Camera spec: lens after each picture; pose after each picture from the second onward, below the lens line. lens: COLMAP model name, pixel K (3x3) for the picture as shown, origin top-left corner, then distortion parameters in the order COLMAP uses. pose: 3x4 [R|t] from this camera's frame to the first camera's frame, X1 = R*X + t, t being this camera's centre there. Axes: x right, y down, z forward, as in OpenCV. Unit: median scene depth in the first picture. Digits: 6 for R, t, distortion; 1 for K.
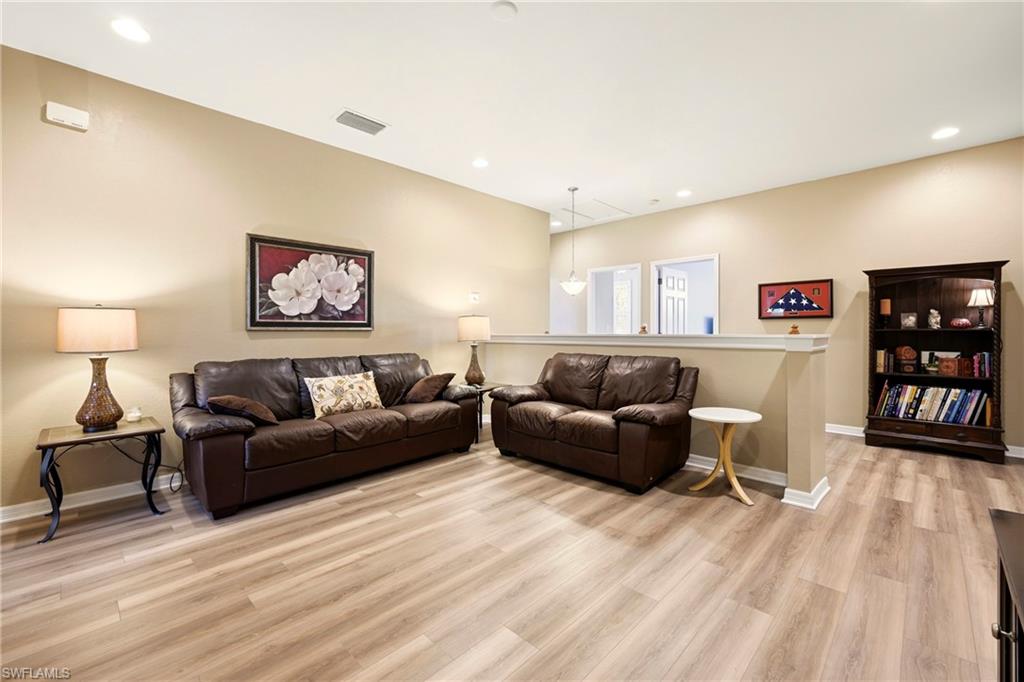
lens RADIAL K [[420.7, 0, 521.8], [0, 420.7, 318.3], [0, 0, 1]] dist [0.002950, 0.000106]
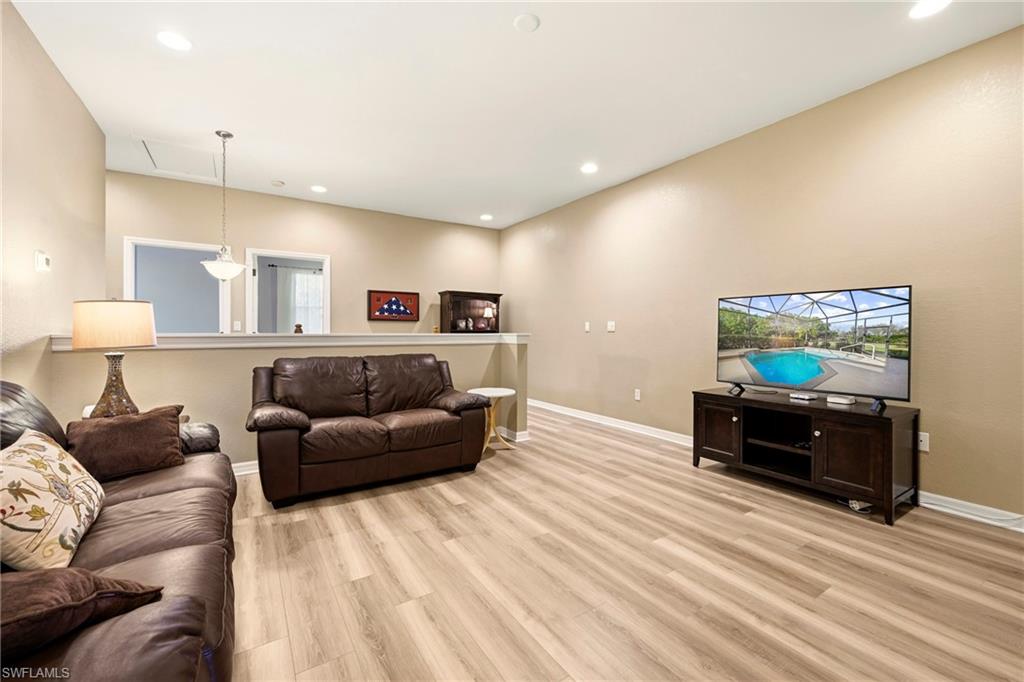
lens RADIAL K [[420.7, 0, 512.5], [0, 420.7, 316.9], [0, 0, 1]] dist [0.002950, 0.000106]
pose [[0.238601, 0.036028, 0.970449, -0.670300], [-0.032607, 0.999045, -0.029072, 0.019195], [-0.970570, -0.024707, 0.239548, 0.495694]]
